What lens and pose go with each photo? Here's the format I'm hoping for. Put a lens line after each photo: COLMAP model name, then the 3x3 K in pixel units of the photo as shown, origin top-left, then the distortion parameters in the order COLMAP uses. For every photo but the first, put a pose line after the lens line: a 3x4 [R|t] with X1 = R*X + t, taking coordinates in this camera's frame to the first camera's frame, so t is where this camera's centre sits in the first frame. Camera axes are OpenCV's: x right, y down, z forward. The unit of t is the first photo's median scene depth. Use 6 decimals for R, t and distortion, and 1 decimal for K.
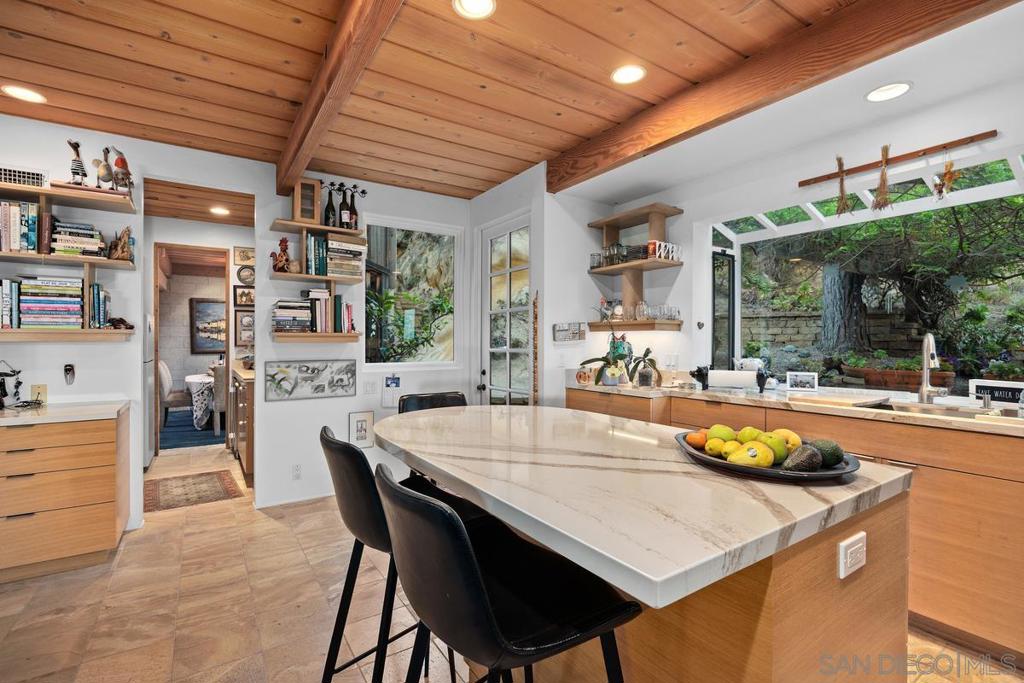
lens RADIAL K [[473.1, 0, 512.0], [0, 473.1, 341.5], [0, 0, 1]] dist [-0.000477, 0.000031]
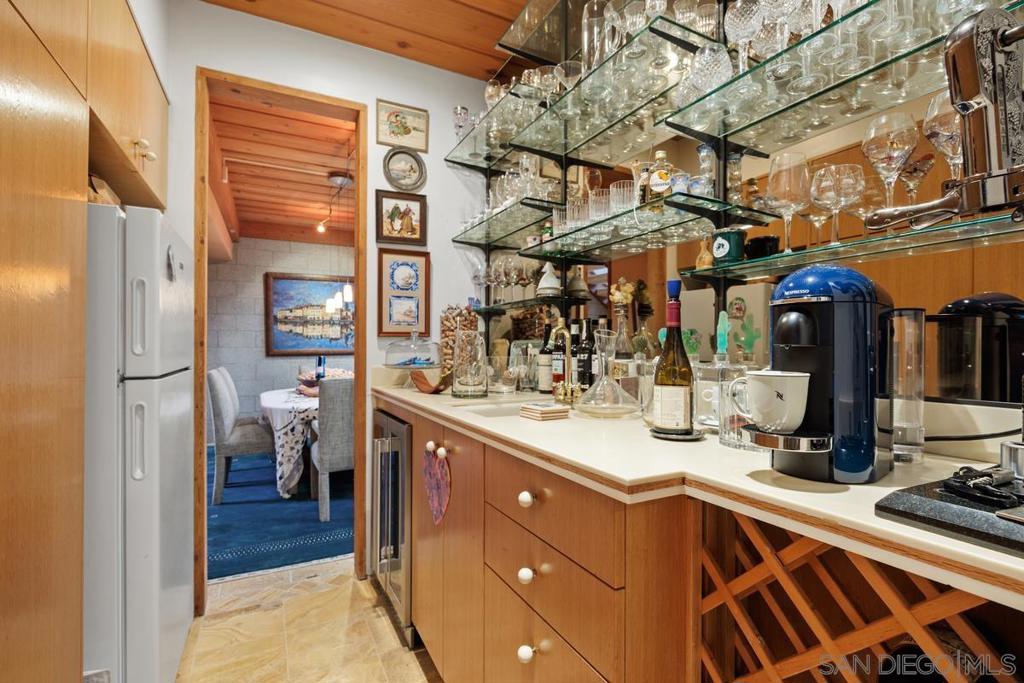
lens RADIAL K [[473.1, 0, 512.0], [0, 473.1, 341.5], [0, 0, 1]] dist [-0.000477, 0.000031]
pose [[0.994951, -0.002825, -0.100320, -0.341059], [0.001778, 0.999943, -0.010521, 0.016440], [0.100344, 0.010290, 0.994900, 0.475330]]
